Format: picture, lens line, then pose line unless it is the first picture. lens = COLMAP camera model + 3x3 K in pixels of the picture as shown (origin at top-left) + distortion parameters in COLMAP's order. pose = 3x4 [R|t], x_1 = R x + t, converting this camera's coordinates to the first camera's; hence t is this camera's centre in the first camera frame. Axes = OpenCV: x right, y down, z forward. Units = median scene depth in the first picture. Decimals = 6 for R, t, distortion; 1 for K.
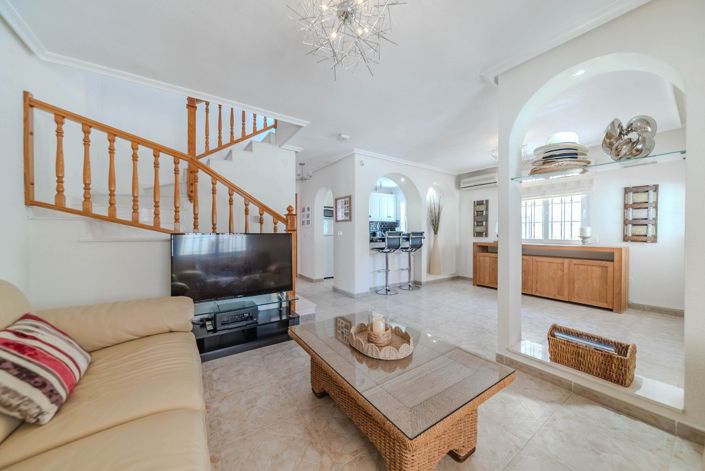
lens RADIAL K [[250.0, 0, 351.2], [0, 250.0, 233.5], [0, 0, 1]] dist [-0.004094, -0.000179]
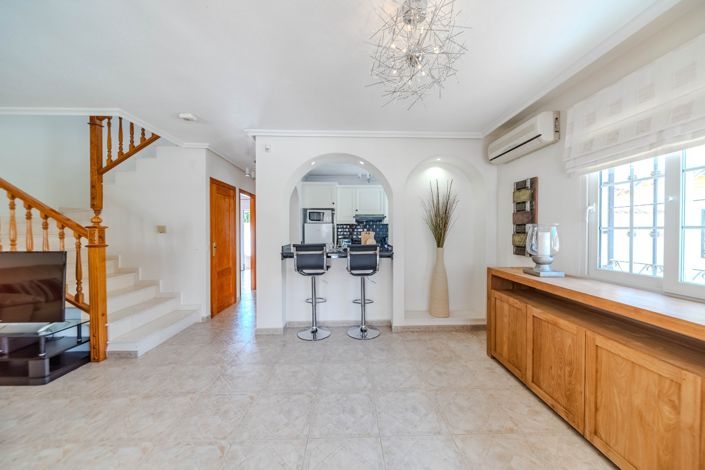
lens RADIAL K [[250.0, 0, 353.9], [0, 250.0, 231.2], [0, 0, 1]] dist [-0.004094, -0.000179]
pose [[0.836014, 0.004460, -0.548690, 0.530013], [-0.002395, 0.999987, 0.004480, -0.037072], [0.548703, -0.002431, 0.836014, 0.436154]]
